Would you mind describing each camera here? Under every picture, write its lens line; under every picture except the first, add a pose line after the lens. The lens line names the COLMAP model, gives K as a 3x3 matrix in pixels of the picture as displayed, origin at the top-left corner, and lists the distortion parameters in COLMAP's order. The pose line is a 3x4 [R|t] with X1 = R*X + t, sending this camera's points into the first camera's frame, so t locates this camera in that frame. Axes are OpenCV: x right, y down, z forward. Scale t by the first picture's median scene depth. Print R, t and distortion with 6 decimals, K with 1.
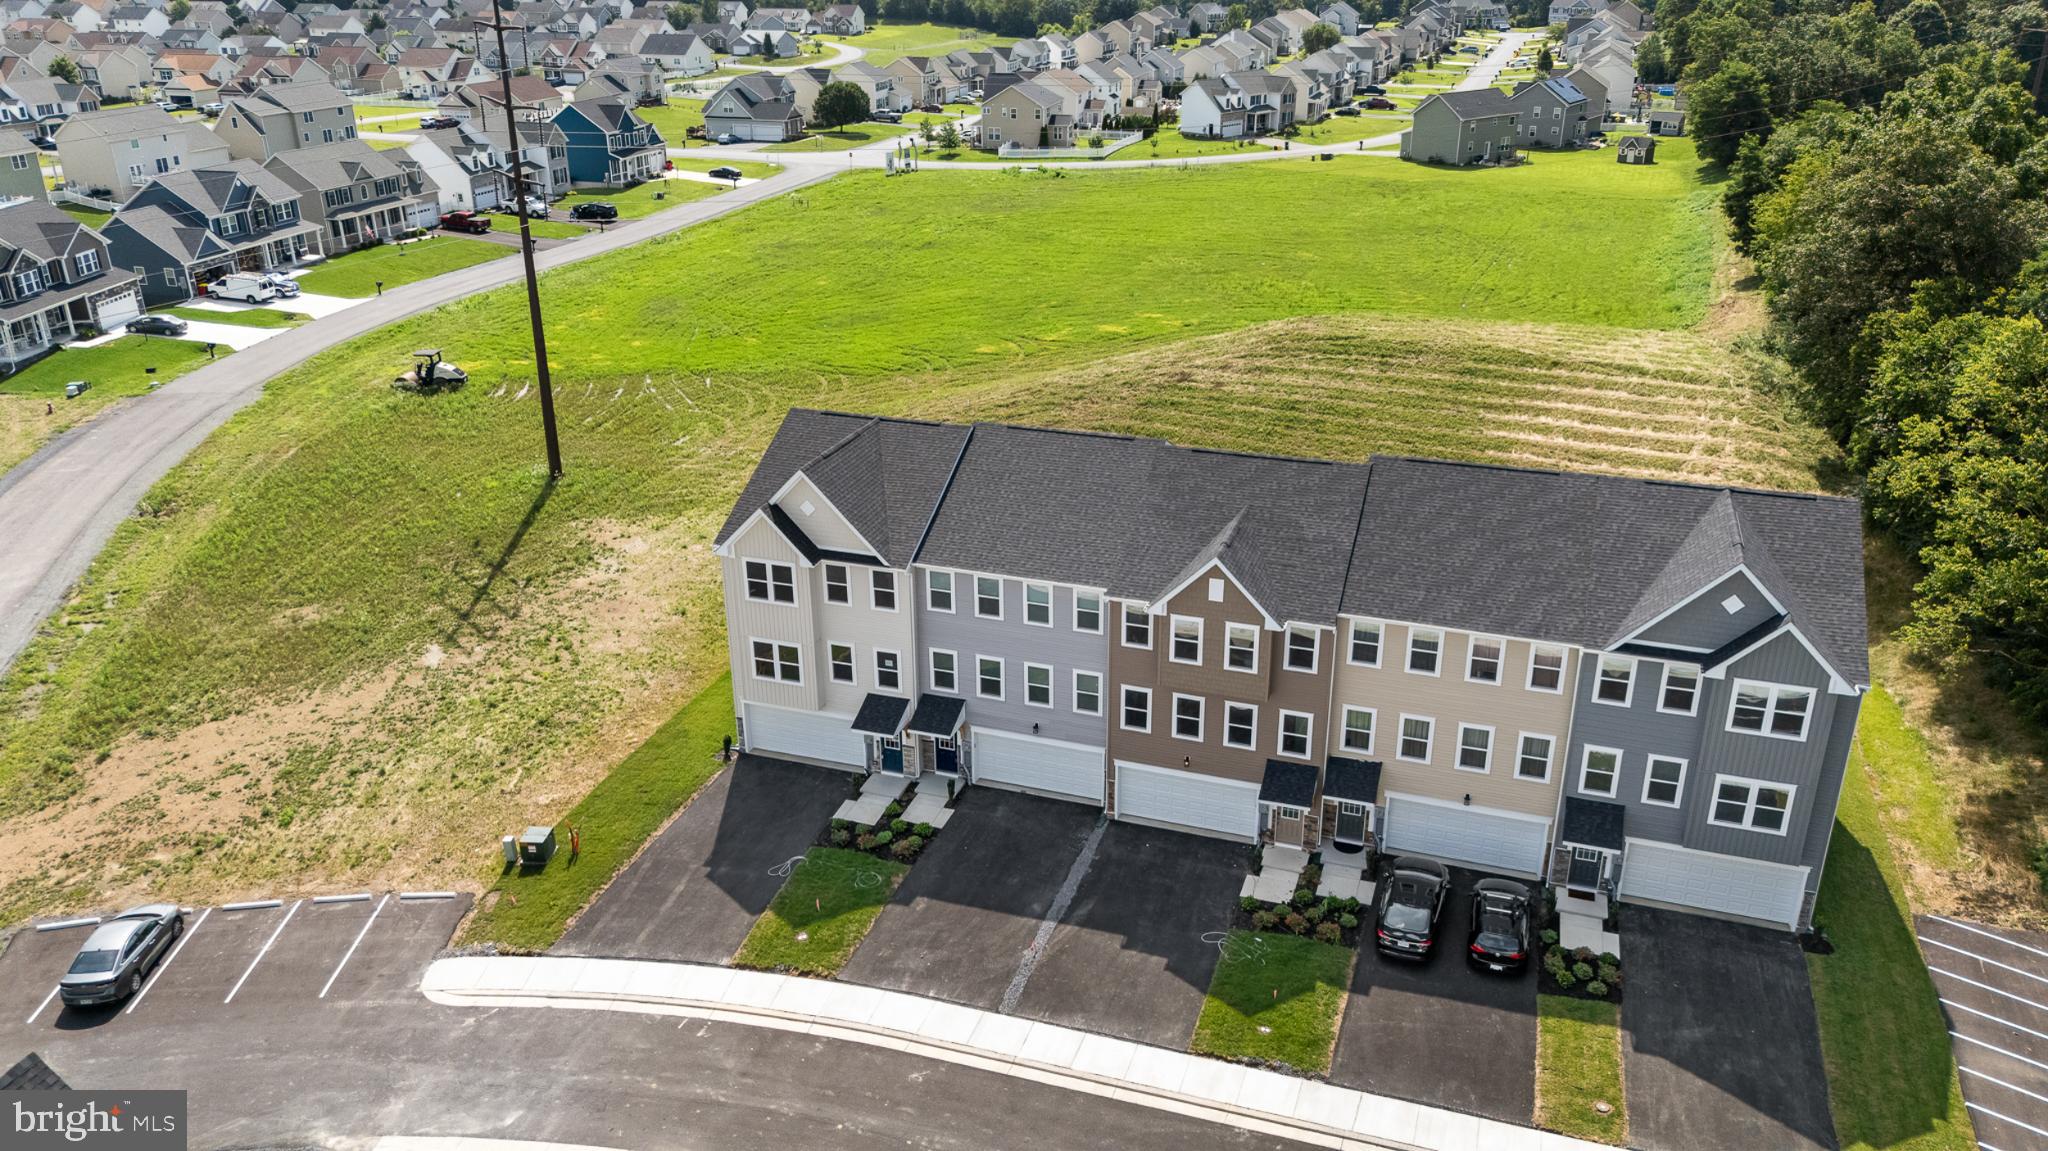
lens RADIAL K [[1533.5, 0, 1035.3], [0, 1533.5, 520.1], [0, 0, 1]] dist [0.041774, -0.030071]
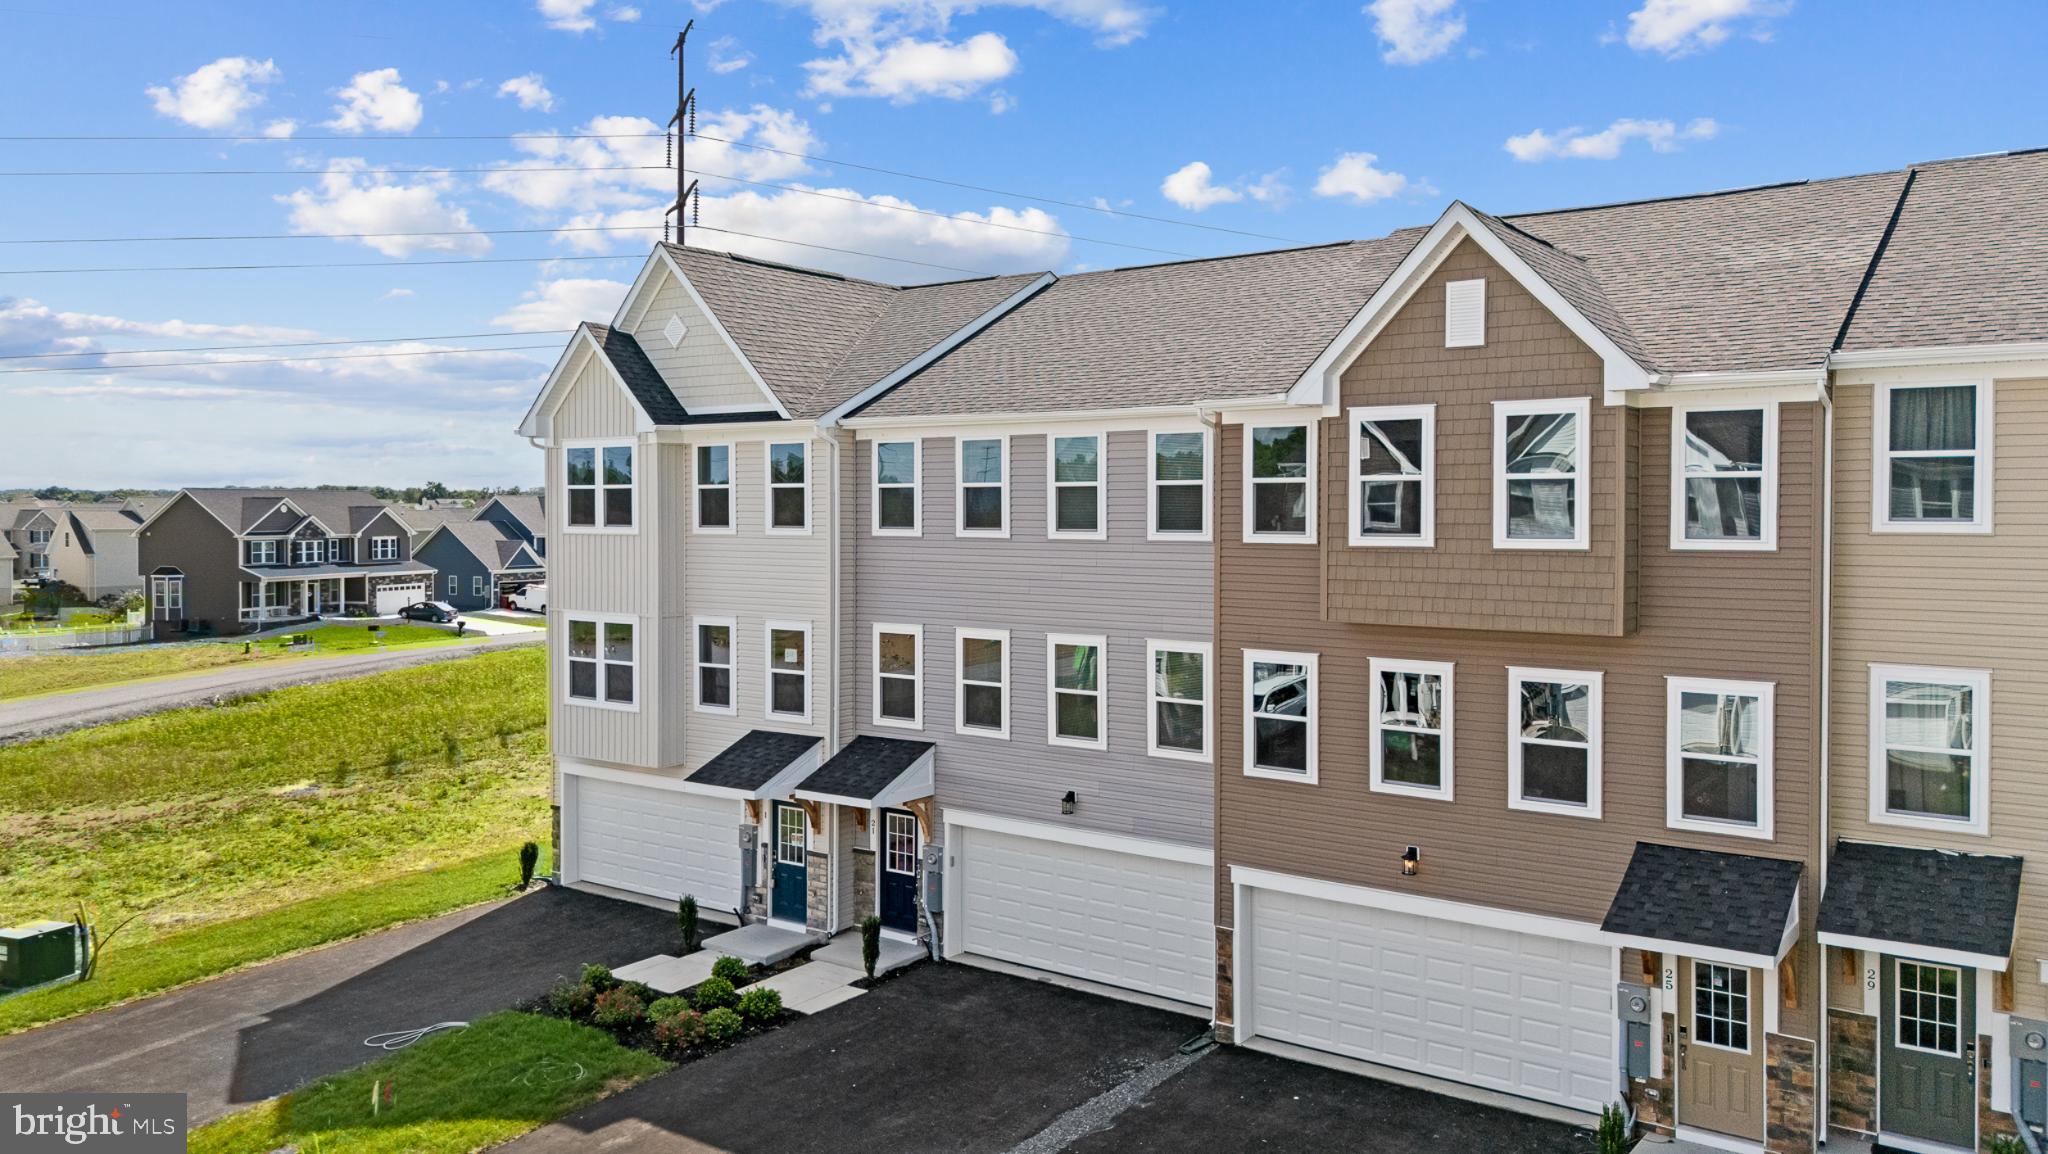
lens RADIAL K [[1533.5, 0, 1035.3], [0, 1533.5, 521.6], [0, 0, 1]] dist [0.041774, -0.030071]
pose [[0.954179, 0.008646, -0.299111, 0.116244], [-0.113859, 0.934886, -0.336190, 0.203988], [0.276728, 0.354842, 0.893033, 0.584136]]
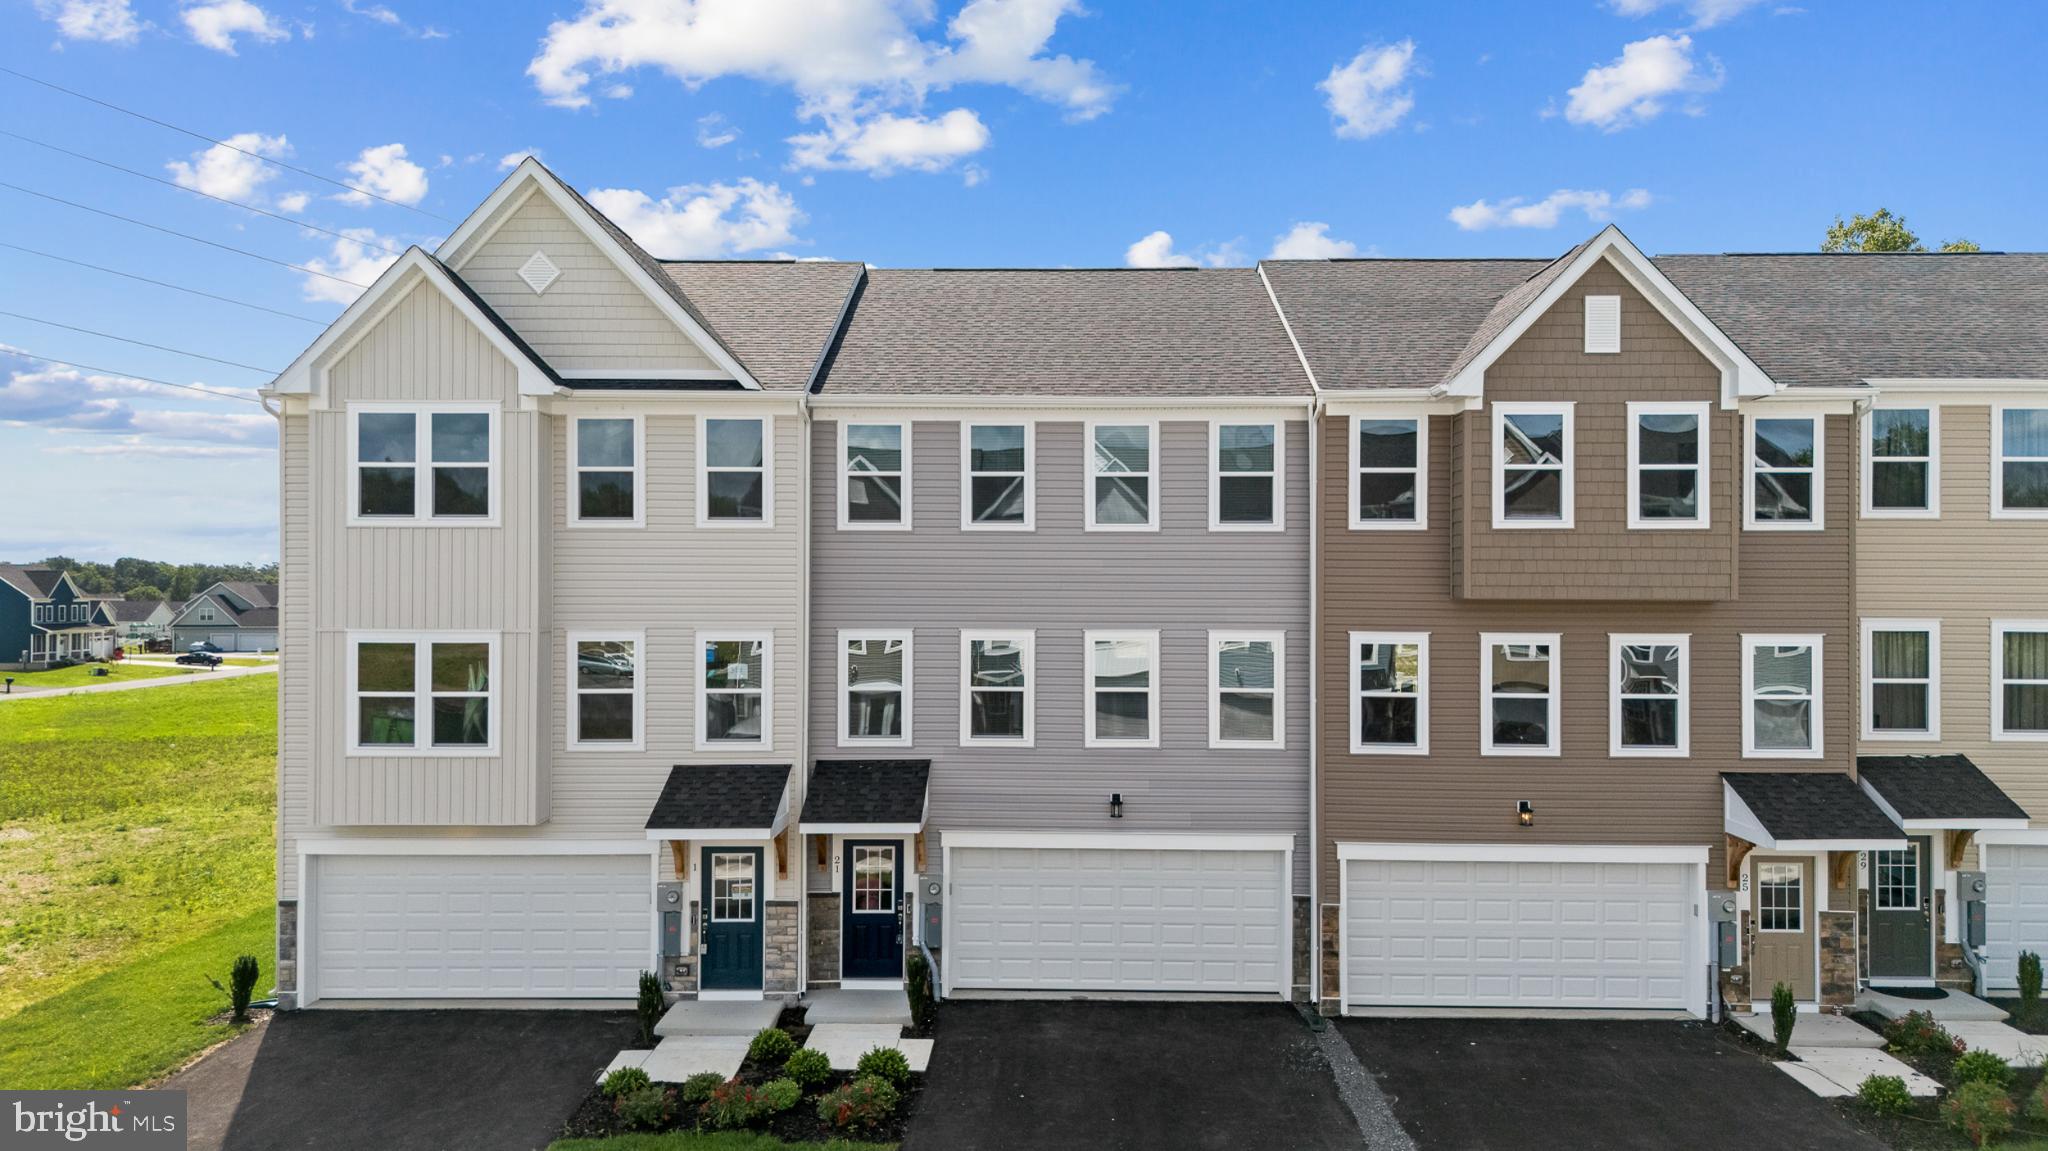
lens RADIAL K [[1502.1, 0, 1026.2], [0, 1502.1, 566.0], [0, 0, 1]] dist [0.037611, -0.008325]
pose [[0.950836, 0.012618, 0.309438, -0.144456], [0.105022, 0.926827, -0.360502, 0.214937], [-0.291344, 0.375276, 0.879935, 0.625428]]
